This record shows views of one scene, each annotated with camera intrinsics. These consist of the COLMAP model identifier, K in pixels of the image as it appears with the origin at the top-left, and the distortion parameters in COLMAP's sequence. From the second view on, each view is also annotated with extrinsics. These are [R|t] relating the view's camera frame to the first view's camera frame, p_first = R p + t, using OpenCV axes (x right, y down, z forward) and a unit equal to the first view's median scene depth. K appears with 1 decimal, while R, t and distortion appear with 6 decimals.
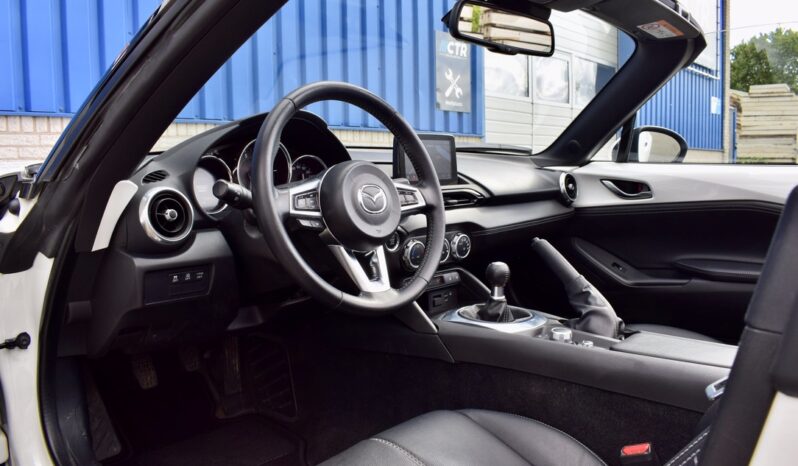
lens RADIAL K [[616.9, 0, 399.0], [0, 616.9, 233.0], [0, 0, 1]] dist [-0.104759, 0.009764]
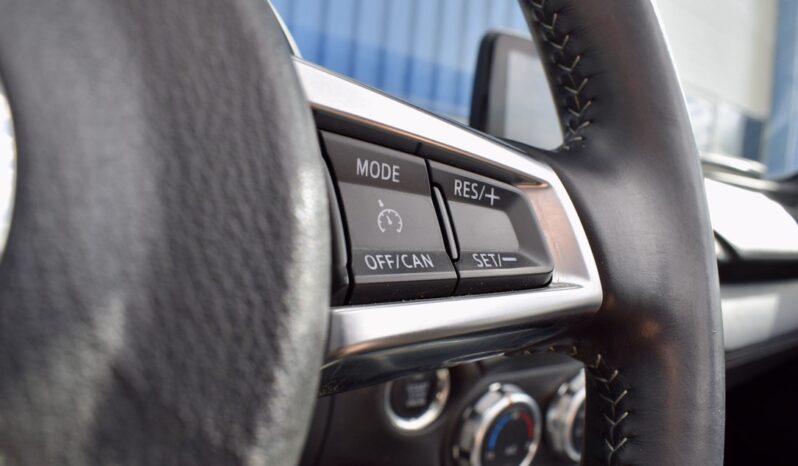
lens RADIAL K [[616.9, 0, 399.0], [0, 616.9, 233.0], [0, 0, 1]] dist [-0.104759, 0.009764]
pose [[0.973534, 0.132967, -0.185879, 0.018148], [-0.140298, 0.989746, -0.026802, -0.038929], [0.180410, 0.052171, 0.982207, 0.672937]]
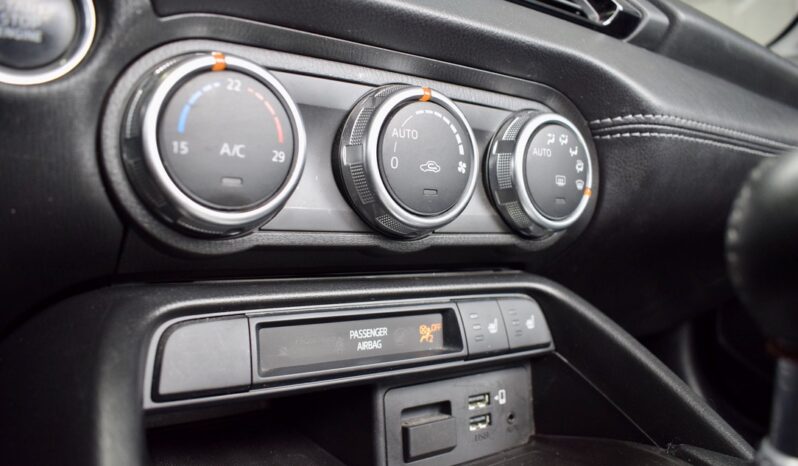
lens RADIAL K [[616.9, 0, 399.0], [0, 616.9, 233.0], [0, 0, 1]] dist [-0.104759, 0.009764]
pose [[0.978933, -0.001027, -0.204180, 0.095697], [-0.025132, 0.991778, -0.125480, 0.070595], [0.202630, 0.127968, 0.970858, 0.798875]]
